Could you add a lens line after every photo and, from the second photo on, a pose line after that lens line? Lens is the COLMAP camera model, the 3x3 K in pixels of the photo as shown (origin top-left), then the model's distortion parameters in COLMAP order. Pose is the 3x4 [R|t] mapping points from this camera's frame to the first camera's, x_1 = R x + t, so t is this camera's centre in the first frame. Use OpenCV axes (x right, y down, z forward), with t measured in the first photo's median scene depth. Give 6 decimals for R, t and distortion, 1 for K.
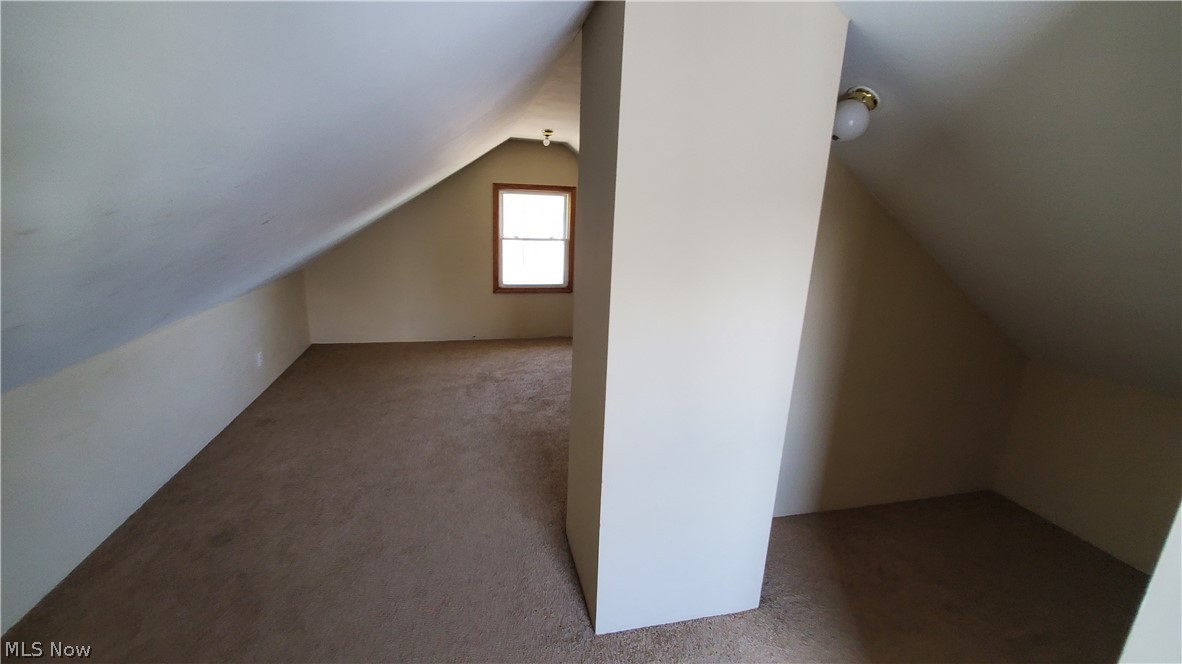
lens RADIAL K [[469.9, 0, 587.3], [0, 469.9, 323.2], [0, 0, 1]] dist [-0.000481, -0.000379]
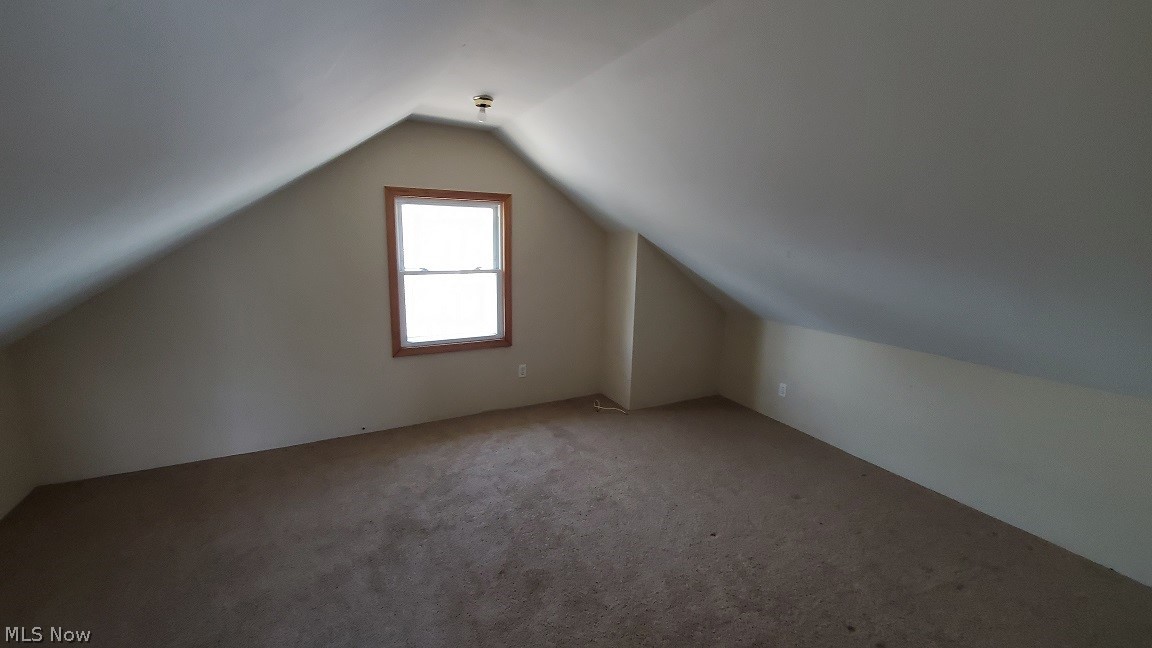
lens RADIAL K [[453.2, 0, 576.0], [0, 453.2, 324.0], [0, 0, 1]] dist [-0.000225, -0.000021]
pose [[0.966980, -0.063775, 0.246745, -0.114732], [0.071587, 0.997174, -0.022810, -0.083154], [-0.244593, 0.039720, 0.968812, 0.359308]]
